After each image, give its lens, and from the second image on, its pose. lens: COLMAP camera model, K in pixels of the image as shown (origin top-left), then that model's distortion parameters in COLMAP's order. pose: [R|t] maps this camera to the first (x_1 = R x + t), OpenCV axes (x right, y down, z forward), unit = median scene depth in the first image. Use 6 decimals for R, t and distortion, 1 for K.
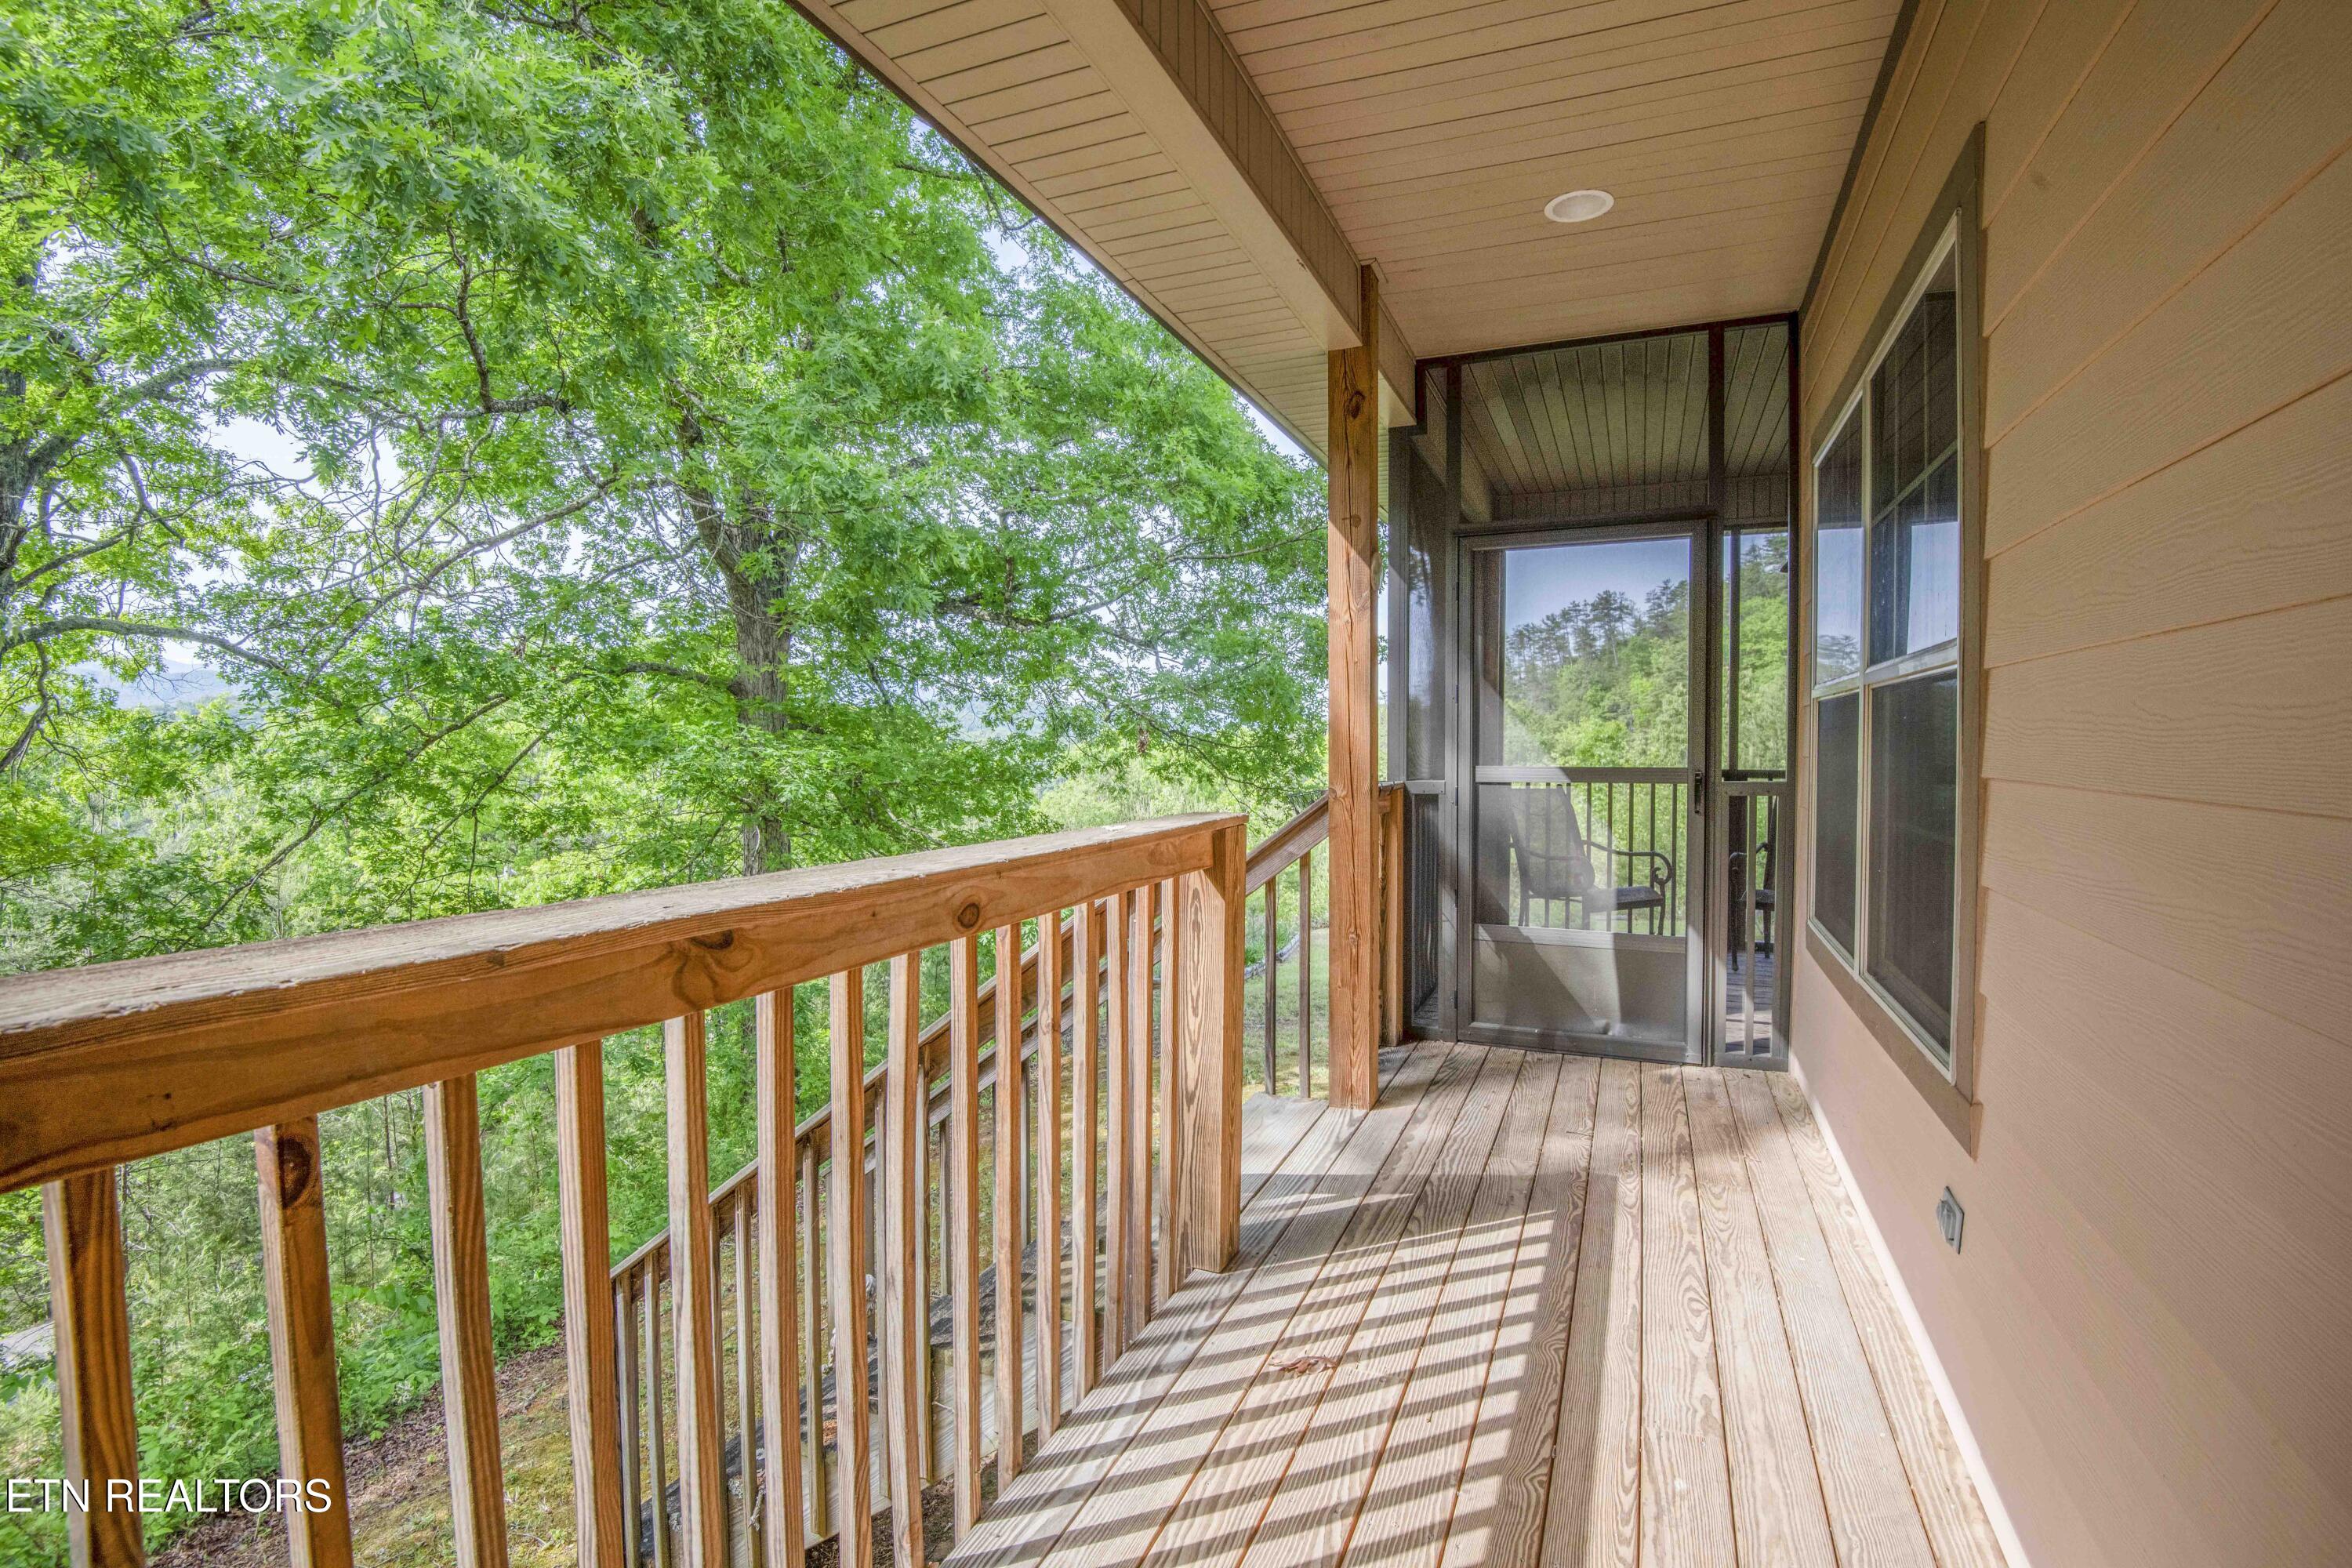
lens RADIAL K [[1090.2, 0, 1195.8], [0, 1090.2, 770.8], [0, 0, 1]] dist [-0.026383, -0.009681]
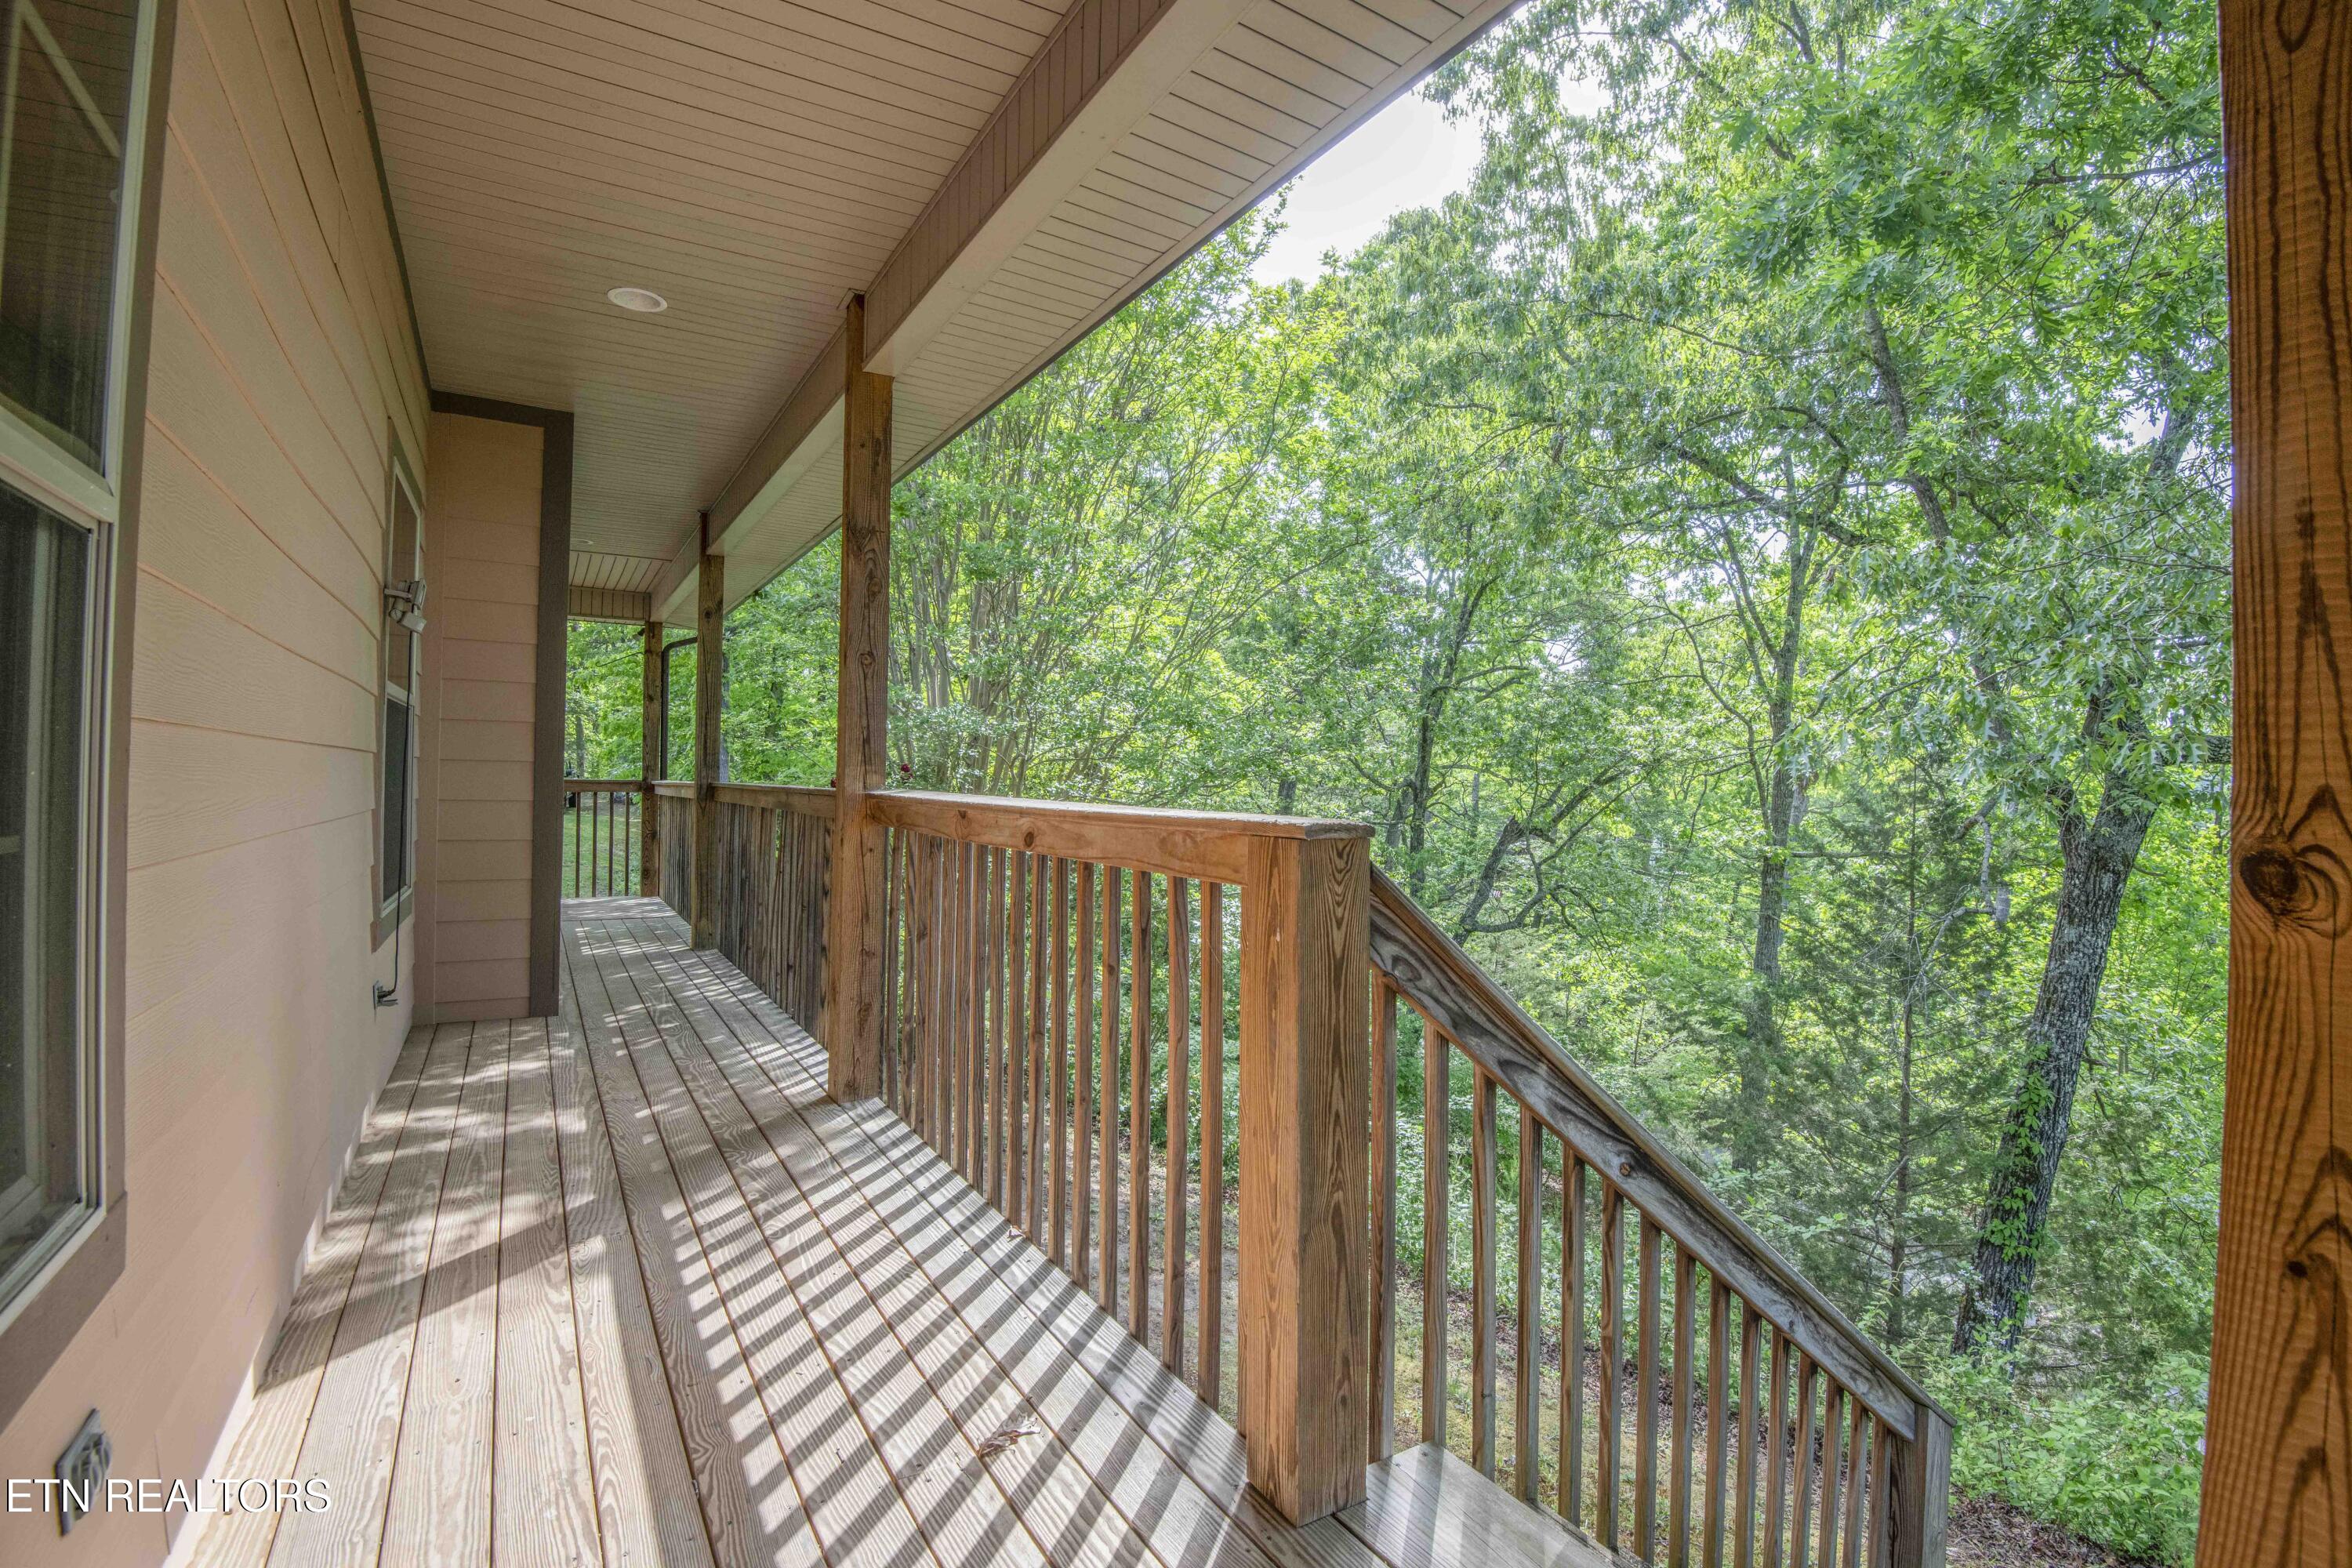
lens RADIAL K [[1090.2, 0, 1179.0], [0, 1090.2, 777.6], [0, 0, 1]] dist [-0.026383, -0.009681]
pose [[-0.597662, -0.009367, -0.801694, 0.766595], [-0.029707, 0.999504, 0.010469, 0.012380], [0.801198, 0.030072, -0.597643, 1.730711]]
